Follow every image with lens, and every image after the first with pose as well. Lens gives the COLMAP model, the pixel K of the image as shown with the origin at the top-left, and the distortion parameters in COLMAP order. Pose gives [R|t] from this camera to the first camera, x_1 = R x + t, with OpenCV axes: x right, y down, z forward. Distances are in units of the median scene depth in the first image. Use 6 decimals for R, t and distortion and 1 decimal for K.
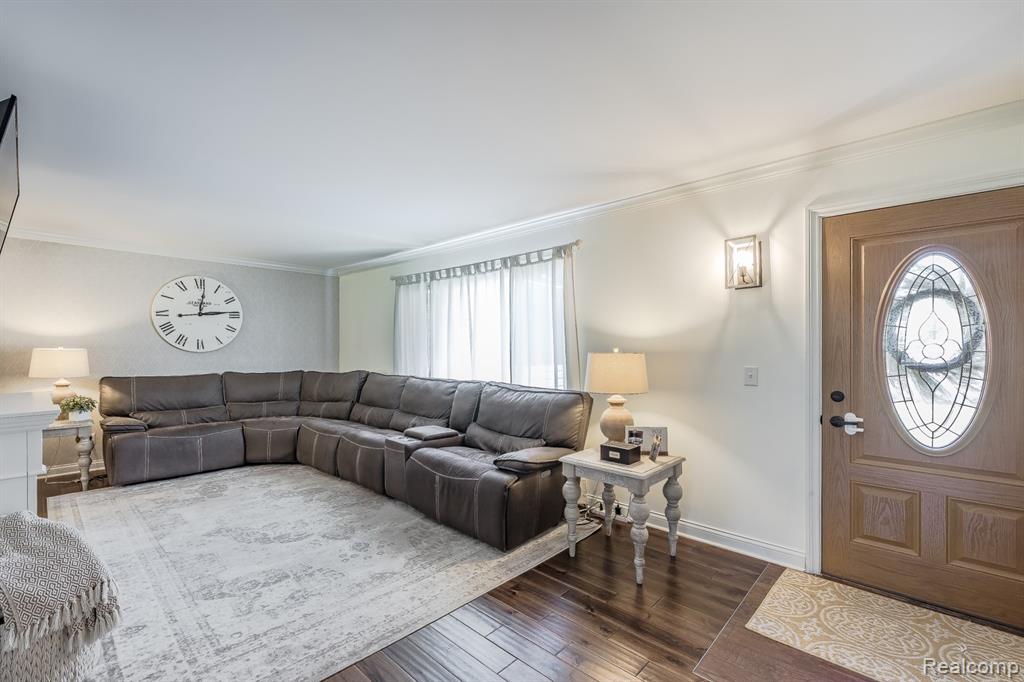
lens RADIAL K [[441.5, 0, 493.9], [0, 441.5, 346.9], [0, 0, 1]] dist [-0.000943, 0.000095]
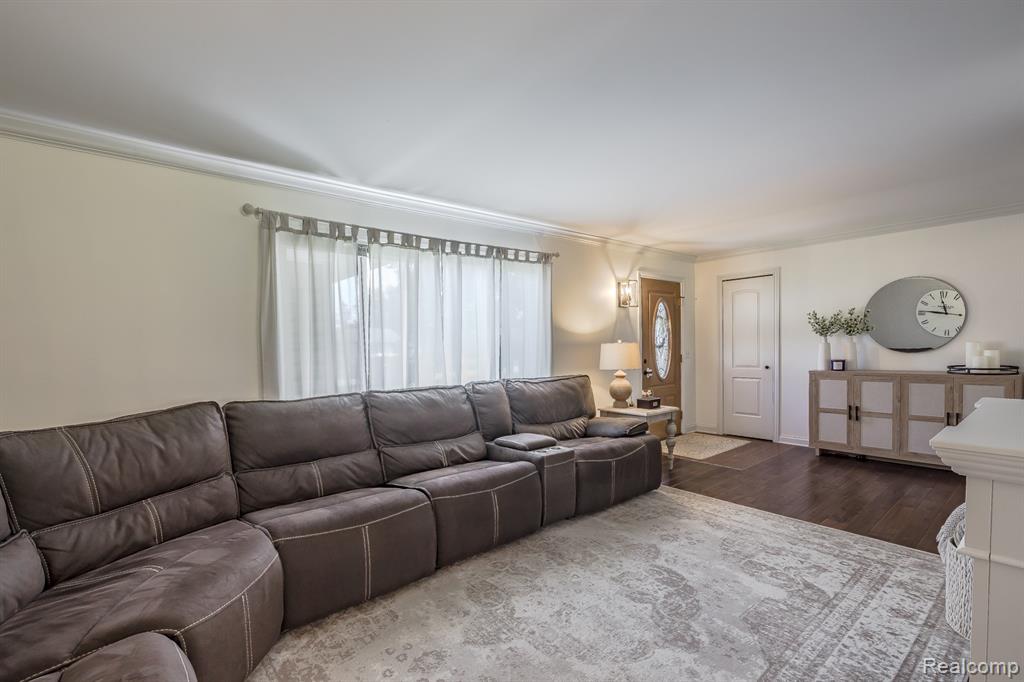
lens RADIAL K [[441.5, 0, 523.6], [0, 441.5, 359.5], [0, 0, 1]] dist [-0.000943, 0.000095]
pose [[0.117539, -0.039737, 0.992273, -1.177005], [0.025252, 0.998996, 0.037015, 0.005735], [-0.992747, 0.020706, 0.118425, 1.076604]]
